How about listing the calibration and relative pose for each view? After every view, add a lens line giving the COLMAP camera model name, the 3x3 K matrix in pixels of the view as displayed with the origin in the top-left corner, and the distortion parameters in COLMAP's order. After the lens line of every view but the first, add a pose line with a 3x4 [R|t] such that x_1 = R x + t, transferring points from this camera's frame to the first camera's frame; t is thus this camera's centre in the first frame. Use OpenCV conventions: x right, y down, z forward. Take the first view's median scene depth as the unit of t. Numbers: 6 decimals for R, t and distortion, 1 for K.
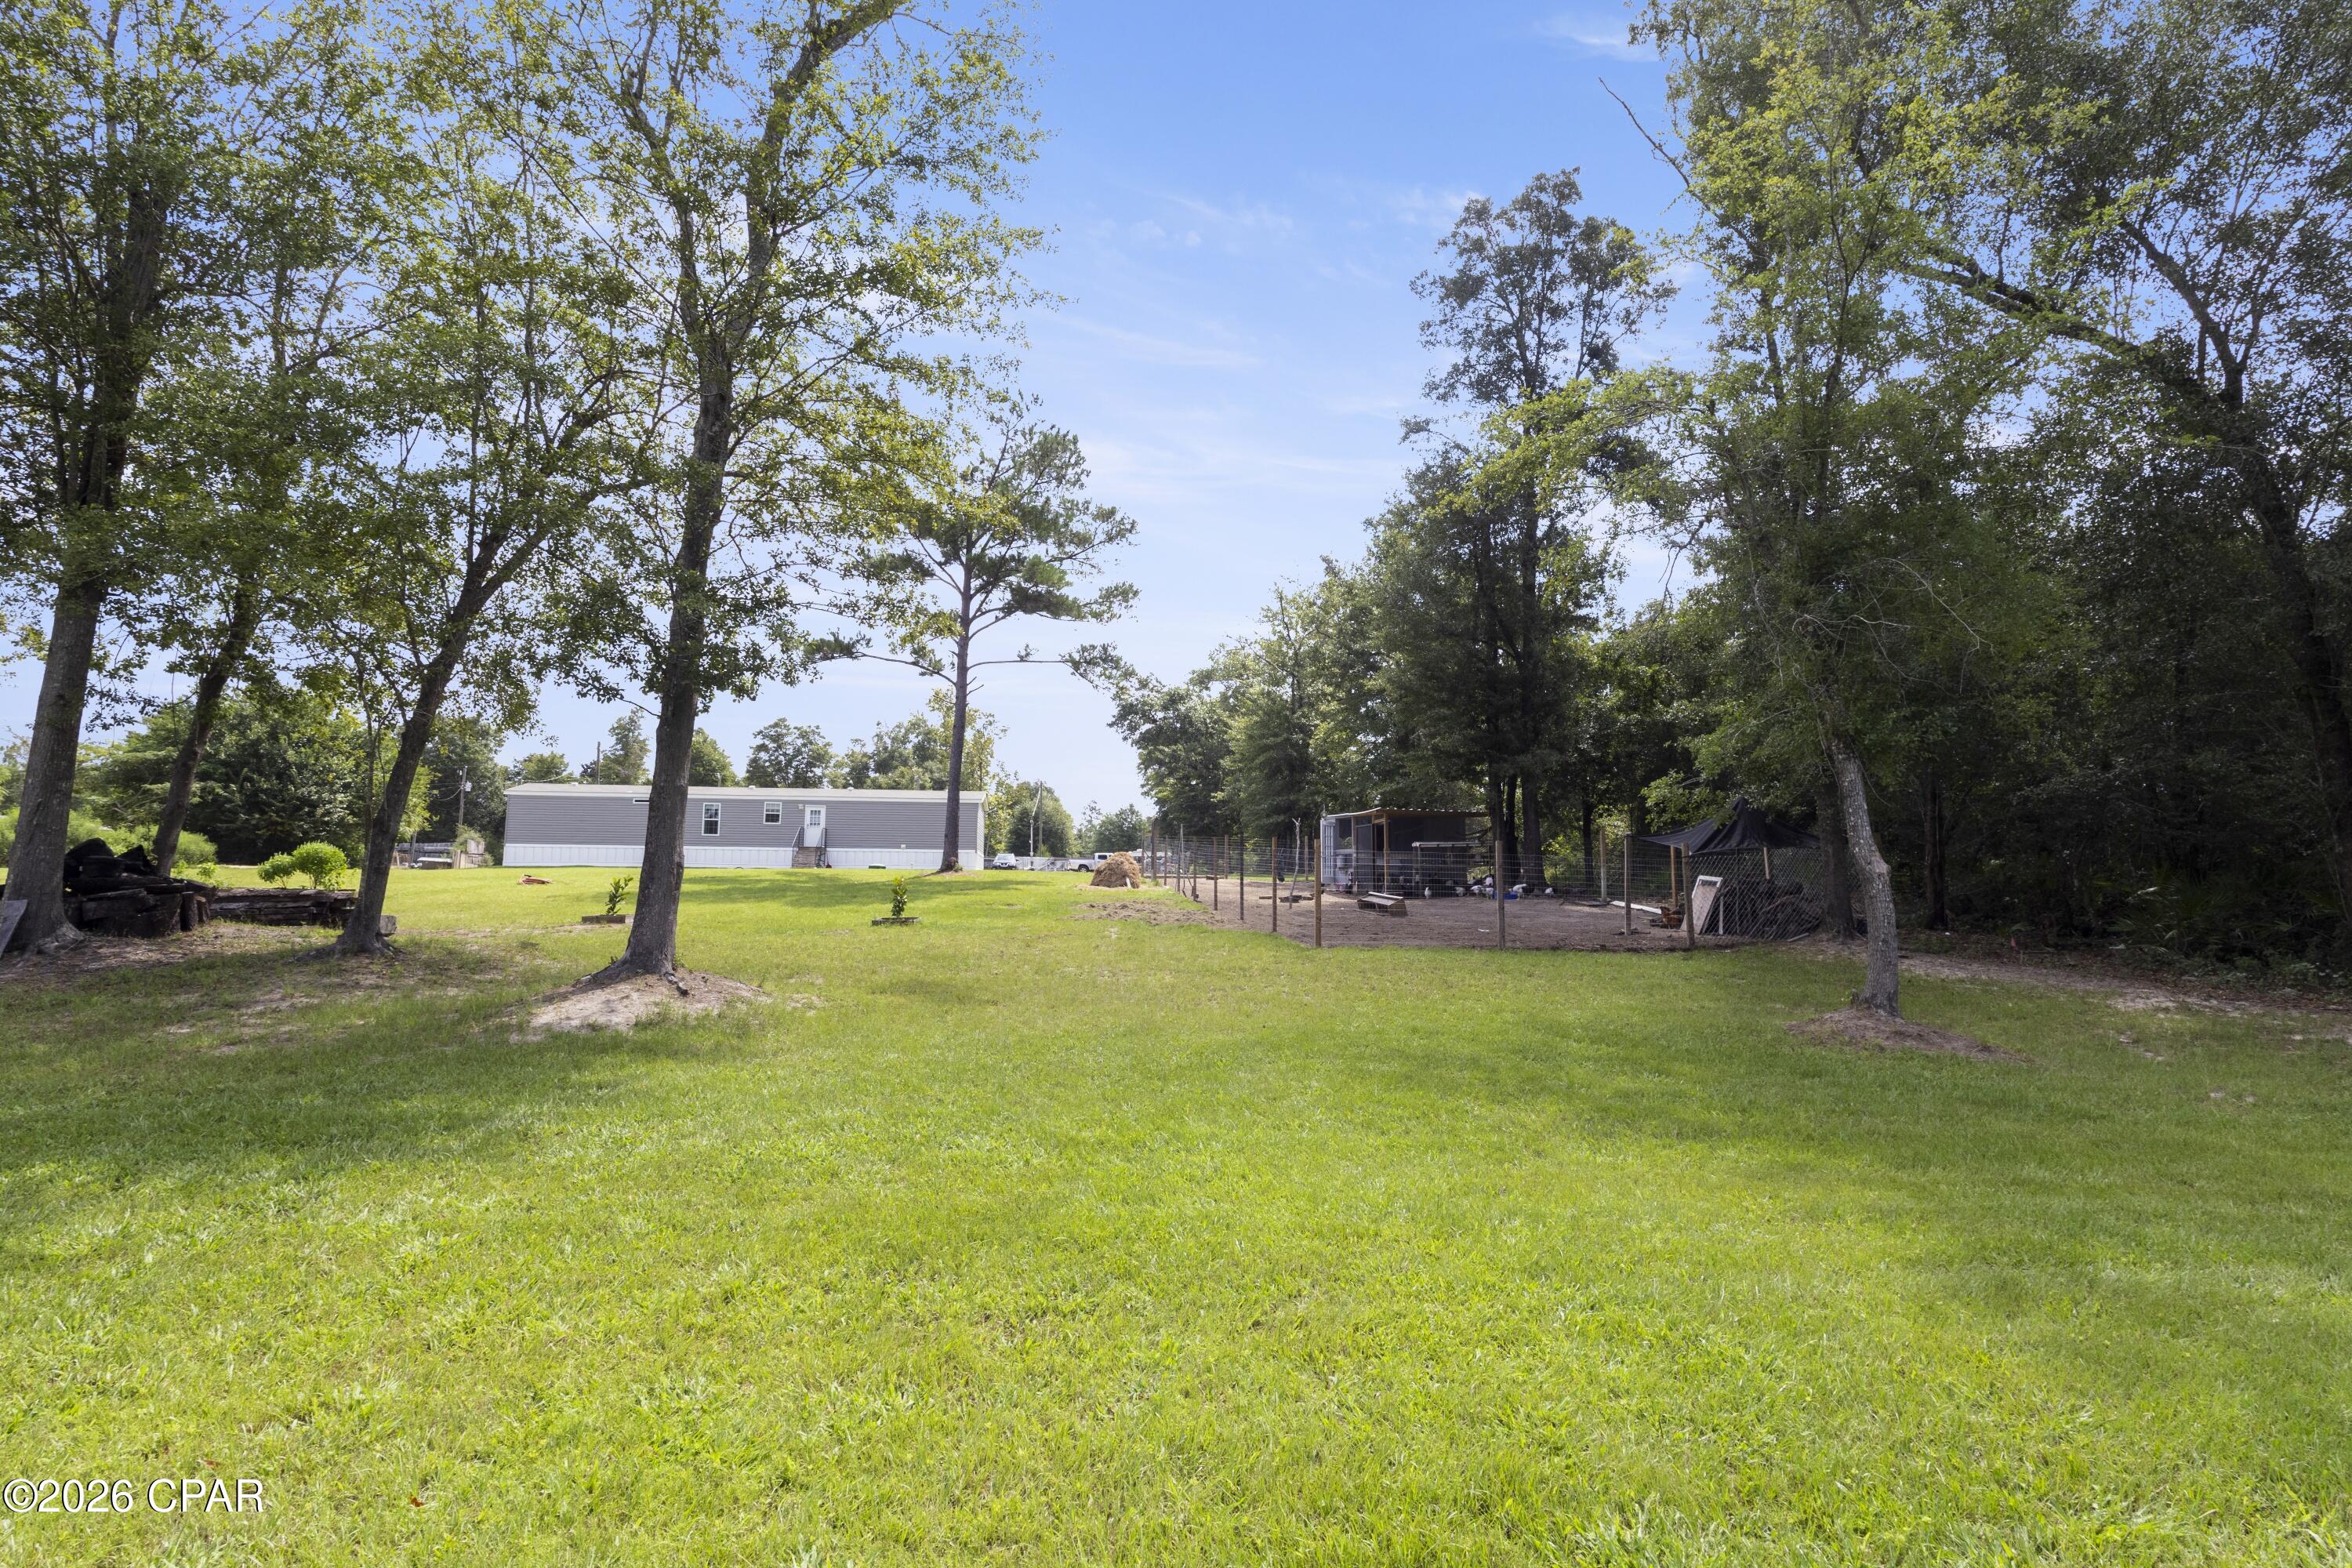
lens RADIAL K [[1150.9, 0, 1175.3], [0, 1150.9, 782.0], [0, 0, 1]] dist [0.000002, 0.000091]
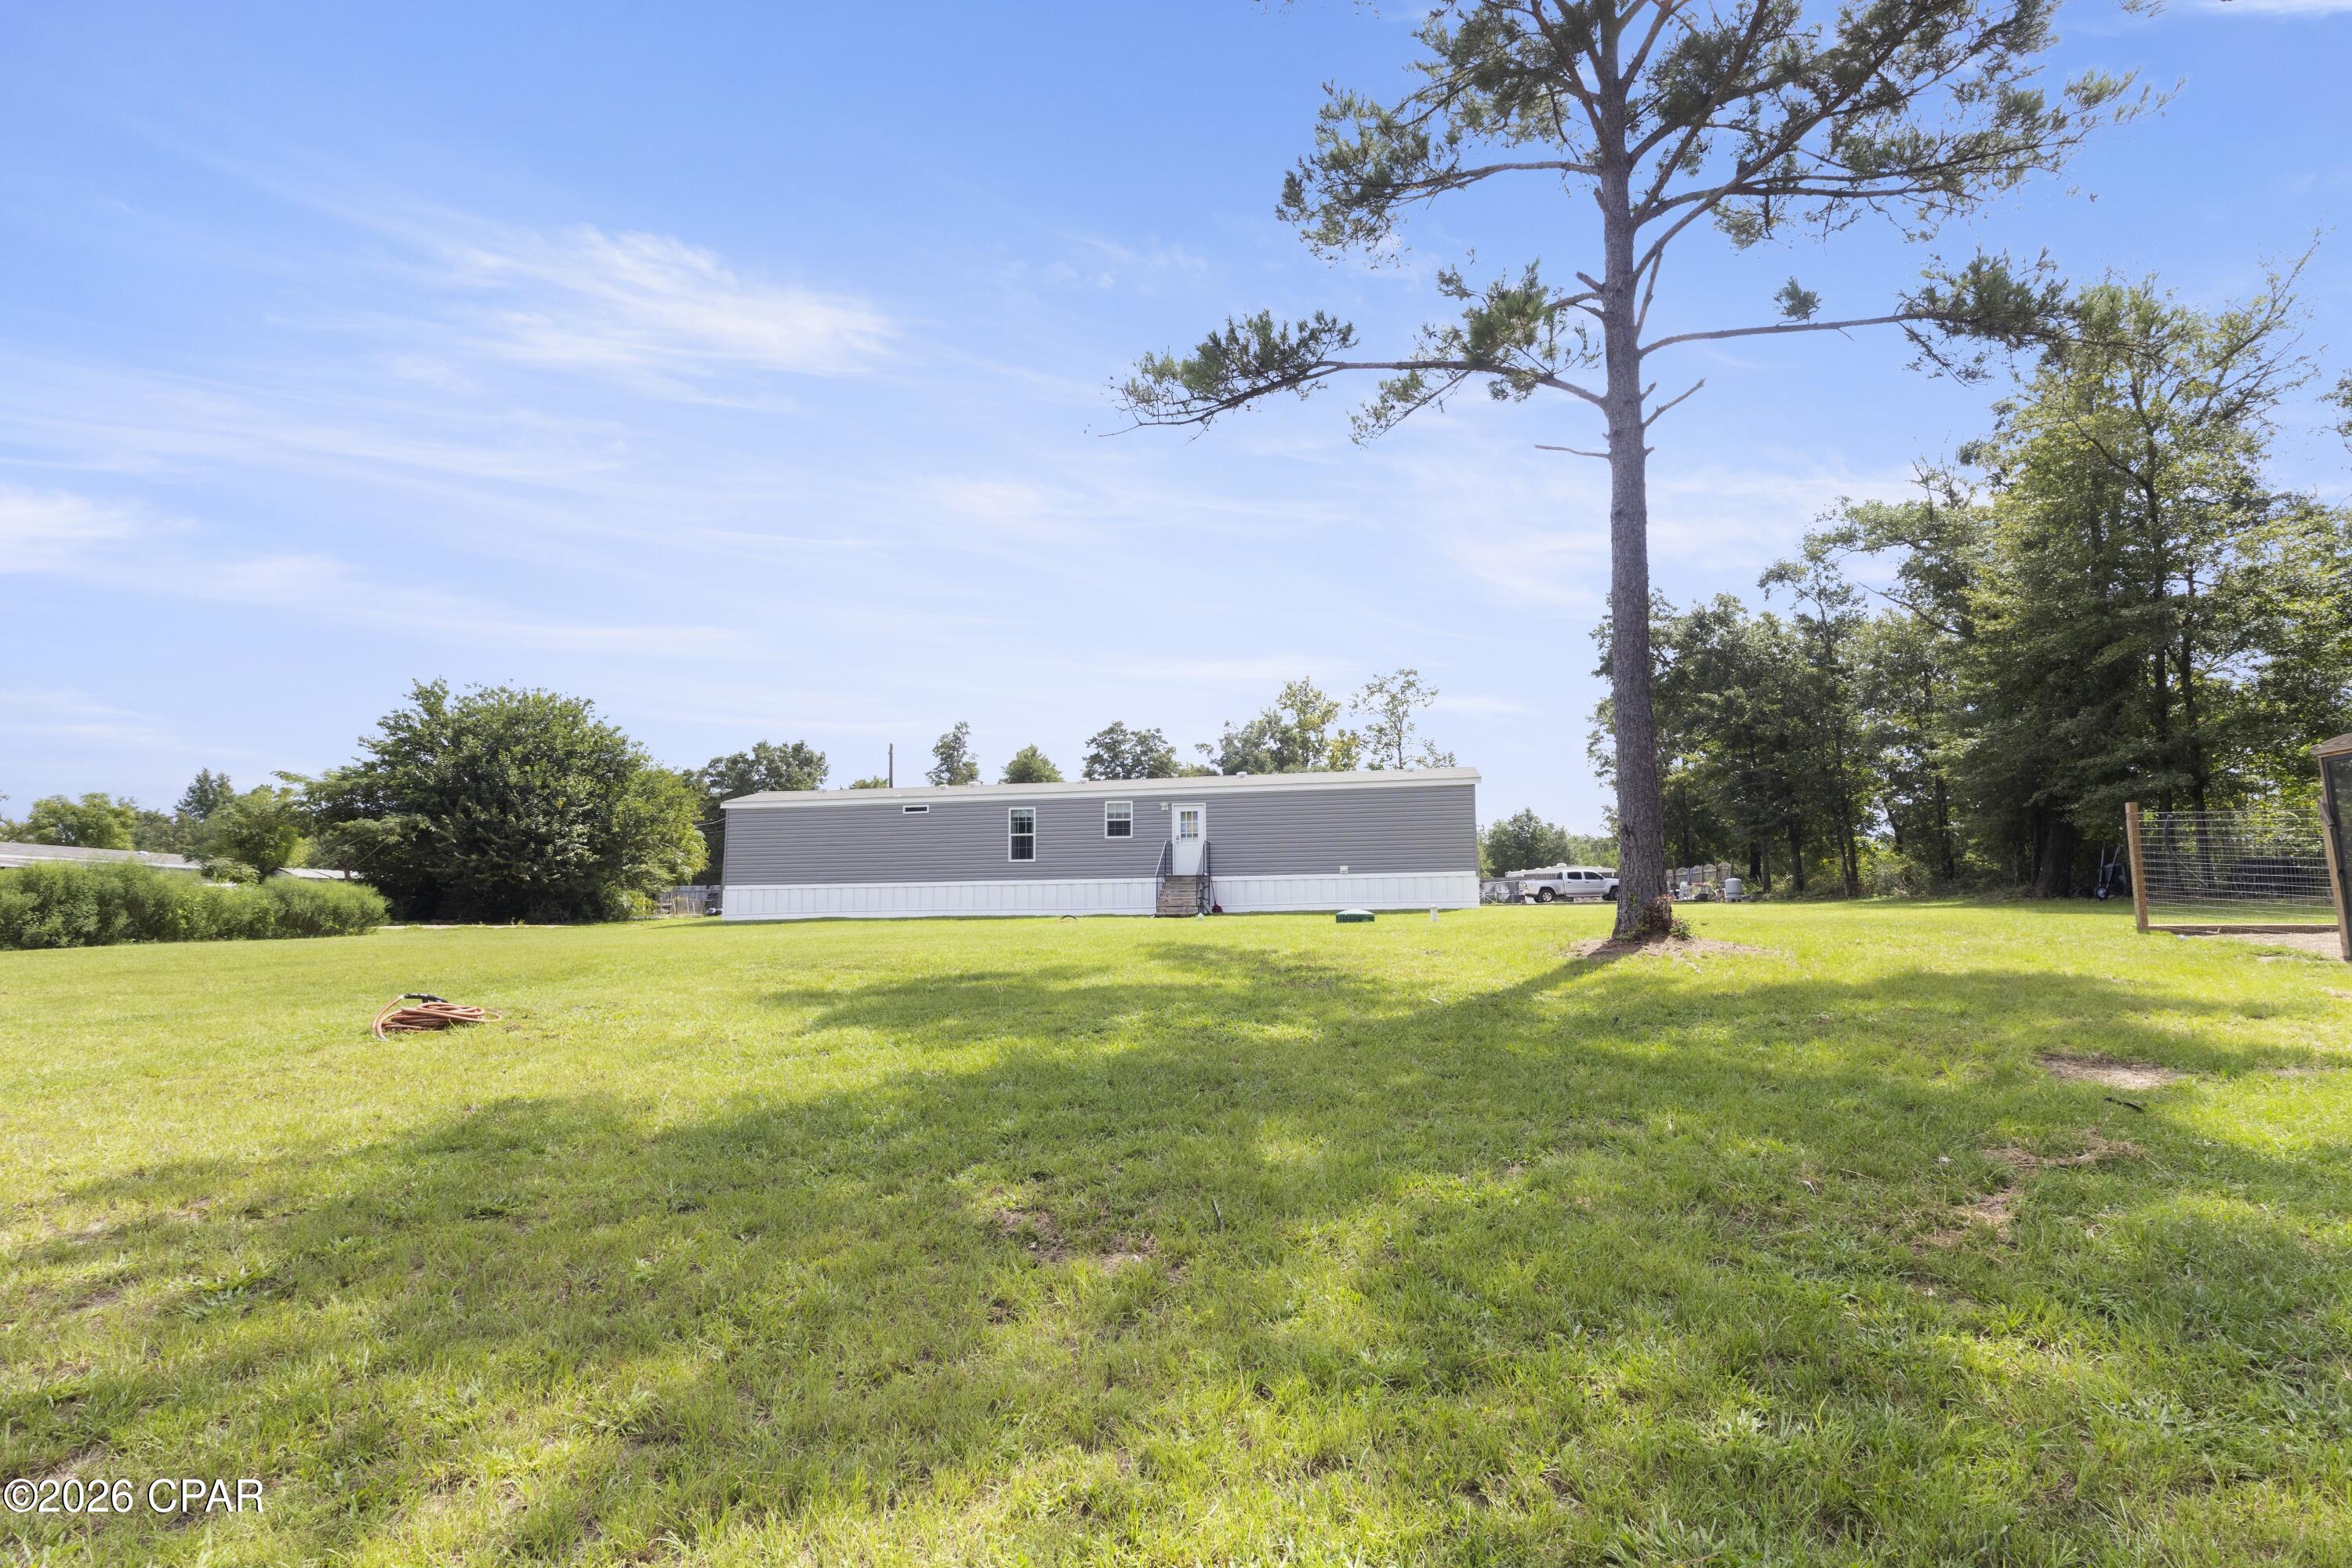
lens RADIAL K [[1150.9, 0, 1179.6], [0, 1150.9, 780.7], [0, 0, 1]] dist [0.000002, 0.000091]
pose [[0.961514, -0.053053, -0.269585, -0.139454], [0.048089, 0.998530, -0.024990, 0.020058], [0.270514, 0.011065, 0.962652, 0.385026]]
